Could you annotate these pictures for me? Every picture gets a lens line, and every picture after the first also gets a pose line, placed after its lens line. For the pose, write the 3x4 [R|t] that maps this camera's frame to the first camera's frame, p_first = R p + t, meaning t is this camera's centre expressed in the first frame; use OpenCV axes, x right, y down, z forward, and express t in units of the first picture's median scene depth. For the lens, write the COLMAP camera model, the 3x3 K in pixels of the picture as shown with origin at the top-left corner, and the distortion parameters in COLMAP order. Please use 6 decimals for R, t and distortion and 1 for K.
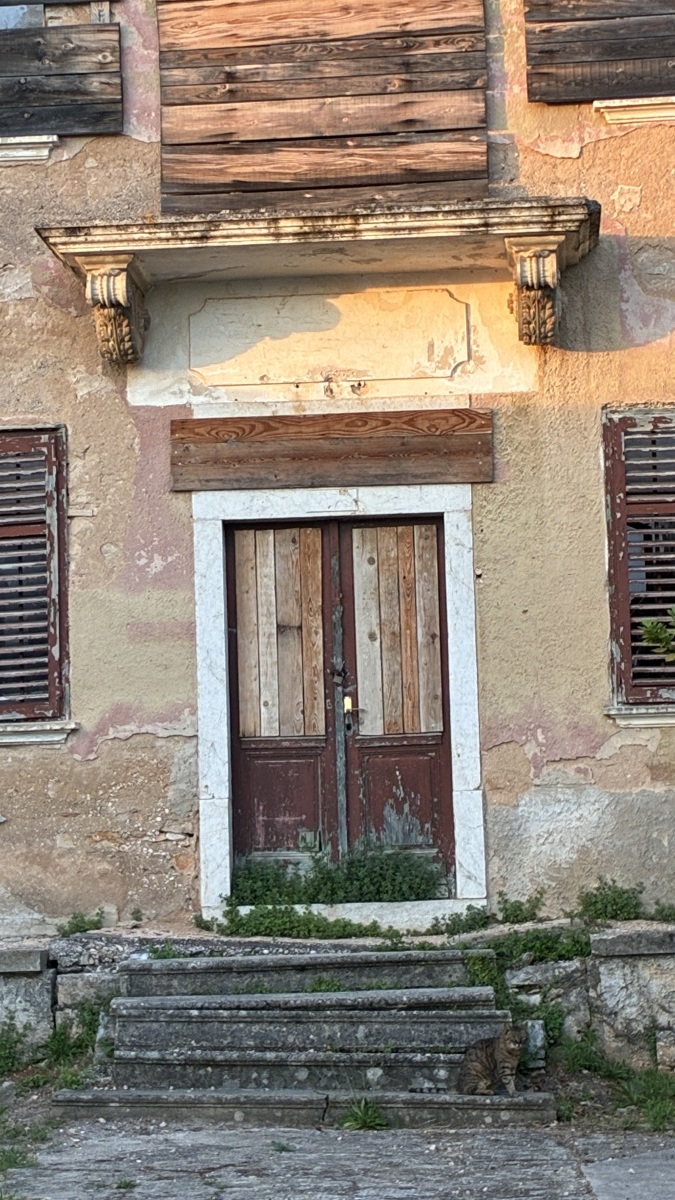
lens RADIAL K [[2745.1, 0, 337.5], [0, 2745.1, 600.0], [0, 0, 1]] dist [0.353141, -0.887908]
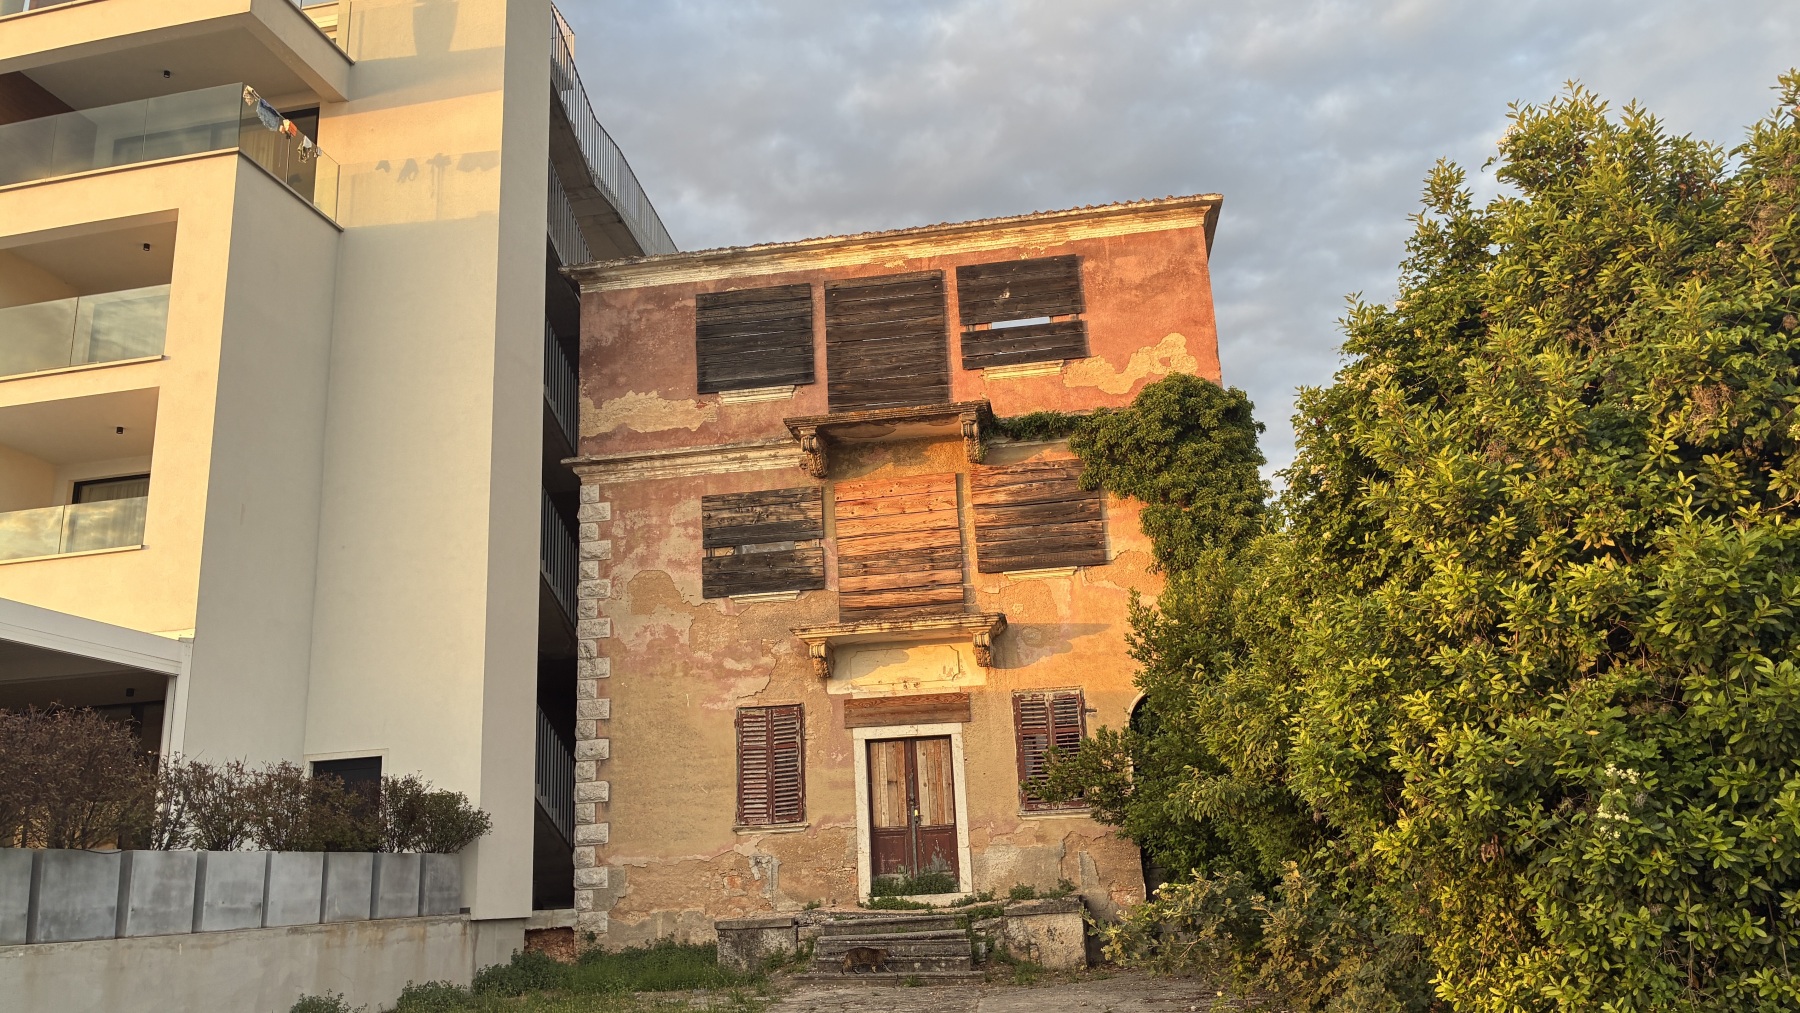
lens RADIAL K [[1378.7, 0, 900.0], [0, 1378.7, 506.5], [0, 0, 1]] dist [0.049794, -0.000691]
pose [[0.997074, -0.039763, -0.065281, 0.082861], [0.029352, 0.987740, -0.153324, -0.045431], [0.070578, 0.150959, 0.986017, -0.287442]]
